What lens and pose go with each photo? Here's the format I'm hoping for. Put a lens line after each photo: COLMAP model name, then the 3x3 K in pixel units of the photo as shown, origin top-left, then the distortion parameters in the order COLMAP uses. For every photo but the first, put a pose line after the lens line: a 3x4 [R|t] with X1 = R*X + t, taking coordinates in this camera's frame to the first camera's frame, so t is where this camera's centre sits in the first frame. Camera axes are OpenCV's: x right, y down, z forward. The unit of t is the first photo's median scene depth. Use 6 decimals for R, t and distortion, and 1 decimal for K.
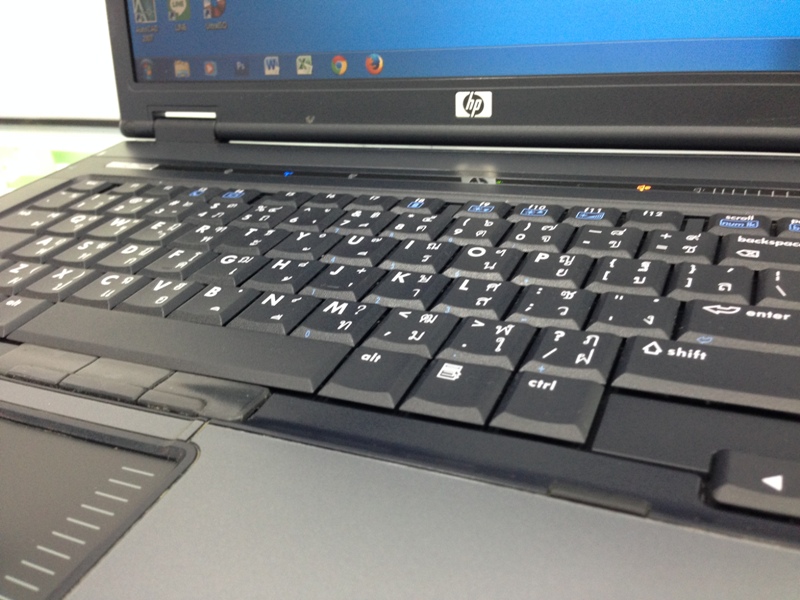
lens RADIAL K [[752.6, 0, 400.0], [0, 752.6, 300.0], [0, 0, 1]] dist [0.017131, 0.000062]
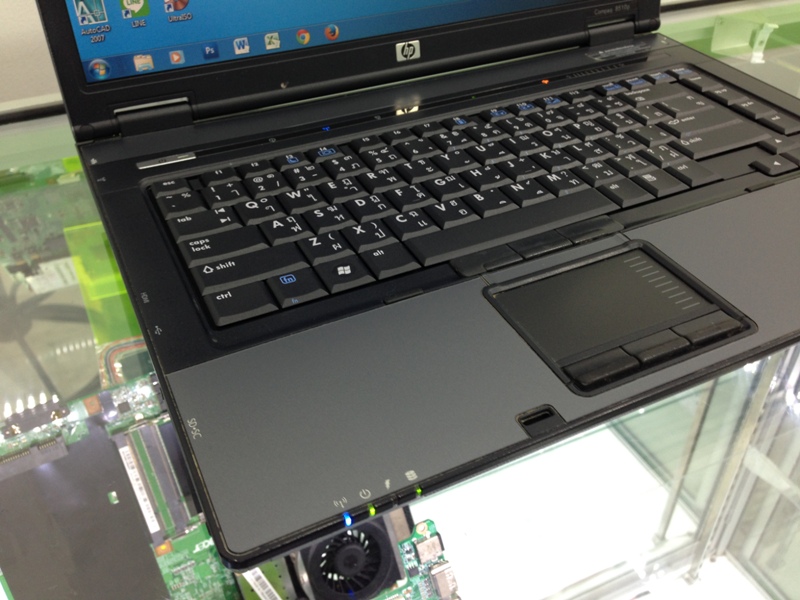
lens RADIAL K [[764.3, 0, 400.0], [0, 764.3, 300.0], [0, 0, 1]] dist [0.080734, -0.187996]
pose [[0.619954, -0.386572, 0.682802, -1.315163], [0.303410, 0.920628, 0.245736, -0.221317], [-0.723602, 0.054824, 0.688037, 0.024402]]
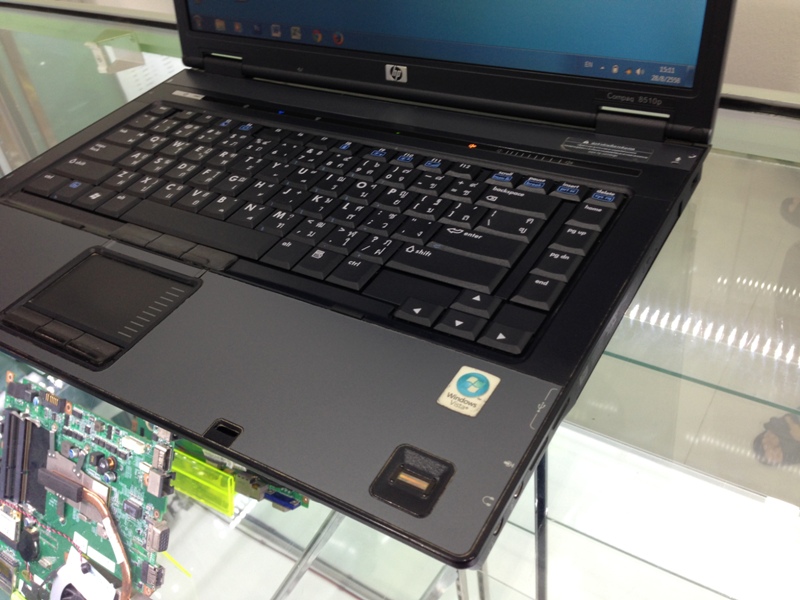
lens RADIAL K [[752.8, 0, 400.0], [0, 752.8, 300.0], [0, 0, 1]] dist [0.076953, -0.158423]
pose [[0.992516, 0.066286, -0.102562, 0.353217], [-0.042204, 0.974298, 0.221272, -0.177061], [0.114593, -0.215287, 0.969804, -0.736550]]
